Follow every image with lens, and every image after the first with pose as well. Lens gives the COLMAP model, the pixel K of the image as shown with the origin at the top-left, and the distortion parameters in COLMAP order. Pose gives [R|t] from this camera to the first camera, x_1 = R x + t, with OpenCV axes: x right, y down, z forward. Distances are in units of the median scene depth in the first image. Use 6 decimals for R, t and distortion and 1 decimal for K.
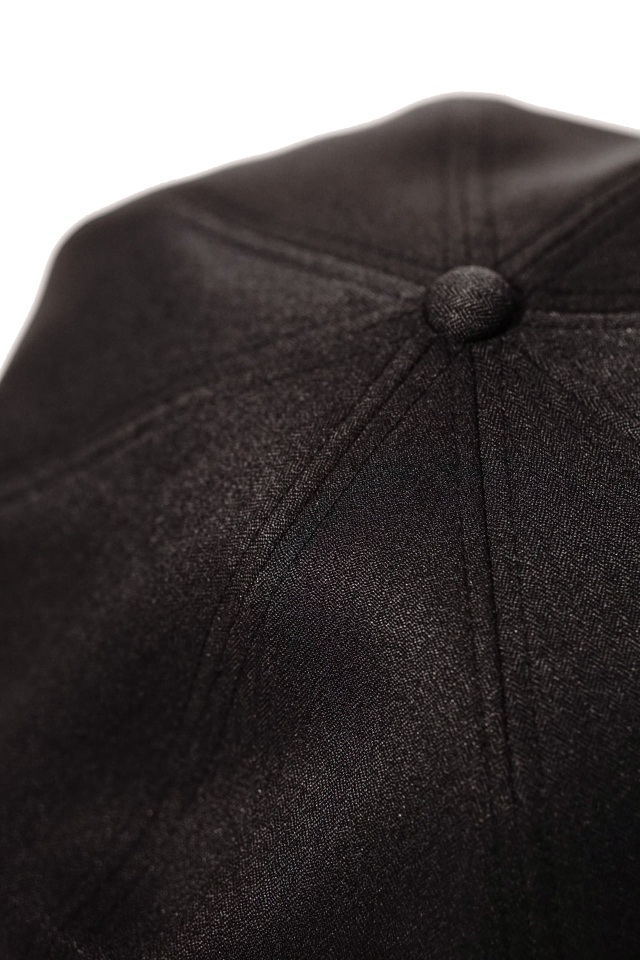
lens RADIAL K [[2356.0, 0, 321.1], [0, 2356.0, 481.5], [0, 0, 1]] dist [1.247297, 0.000000]
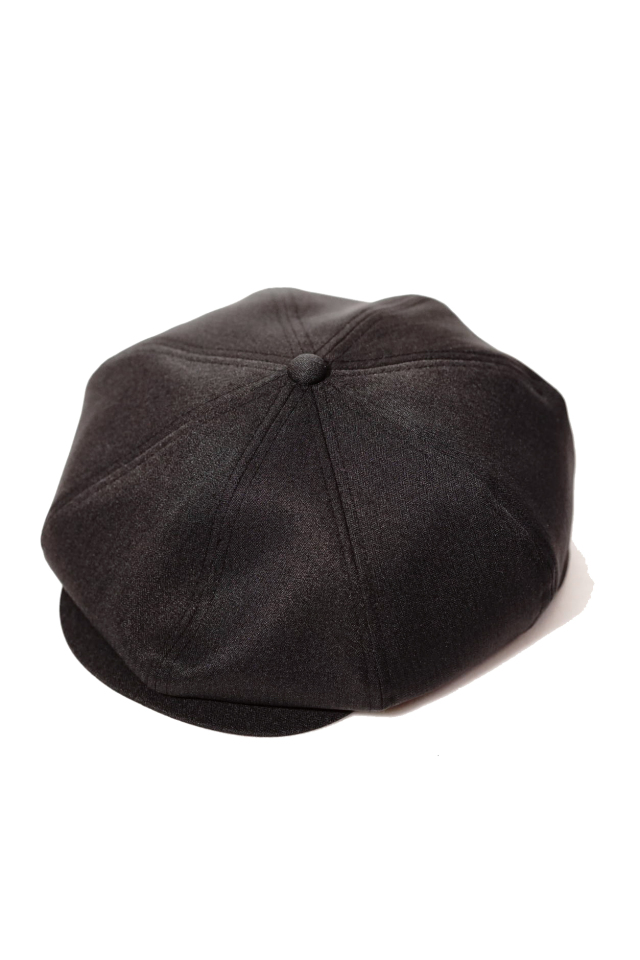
lens RADIAL K [[2356.0, 0, 320.6], [0, 2356.0, 478.8], [0, 0, 1]] dist [1.247297, 0.000000]
pose [[0.982863, -0.112776, 0.145811, -0.265400], [0.126058, 0.988350, -0.085282, 0.222364], [-0.134495, 0.102201, 0.985630, -1.217254]]
